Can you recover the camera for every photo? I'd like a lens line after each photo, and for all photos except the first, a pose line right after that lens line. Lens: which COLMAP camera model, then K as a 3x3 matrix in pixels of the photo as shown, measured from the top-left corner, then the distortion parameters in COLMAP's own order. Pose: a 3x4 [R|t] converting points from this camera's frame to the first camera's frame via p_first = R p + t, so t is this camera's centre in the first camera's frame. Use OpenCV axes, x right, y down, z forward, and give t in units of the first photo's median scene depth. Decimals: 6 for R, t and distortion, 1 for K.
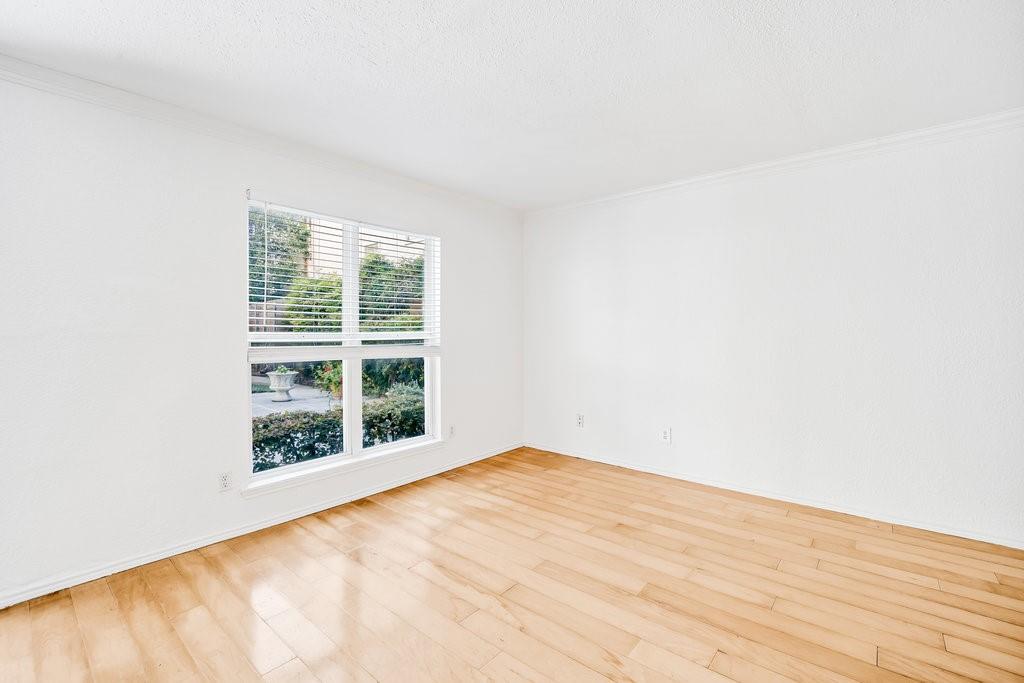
lens RADIAL K [[432.9, 0, 506.8], [0, 432.9, 334.6], [0, 0, 1]] dist [-0.005150, -0.000595]
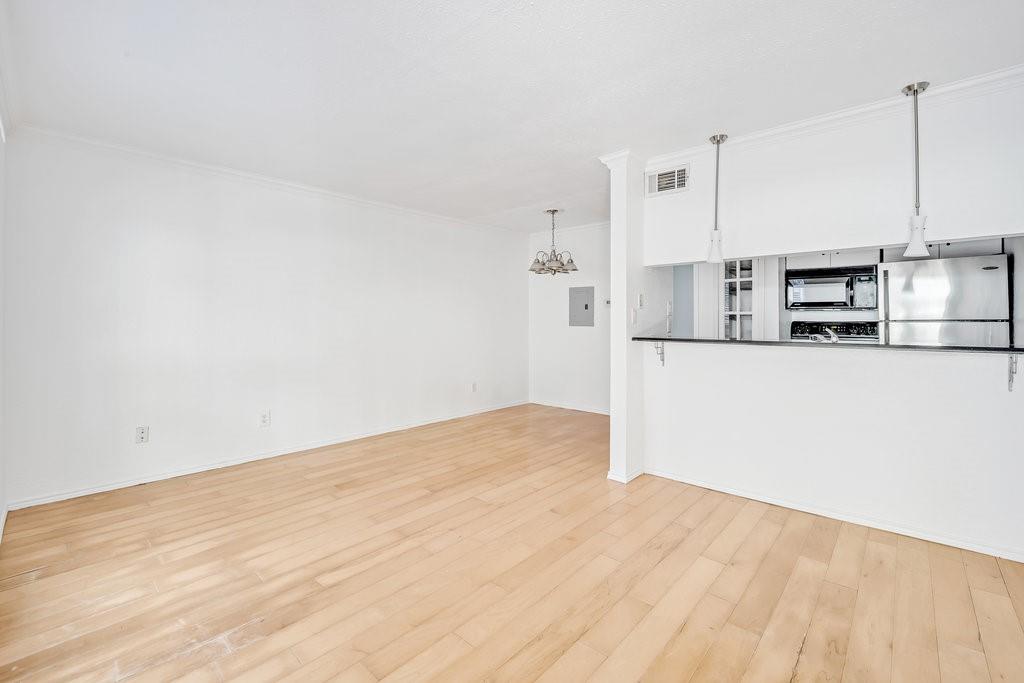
lens RADIAL K [[432.9, 0, 533.1], [0, 432.9, 315.0], [0, 0, 1]] dist [-0.005150, -0.000595]
pose [[0.029513, 0.010232, 0.999512, -0.818032], [0.005181, 0.999933, -0.010389, -0.001675], [-0.999551, 0.005485, 0.029458, 0.408383]]
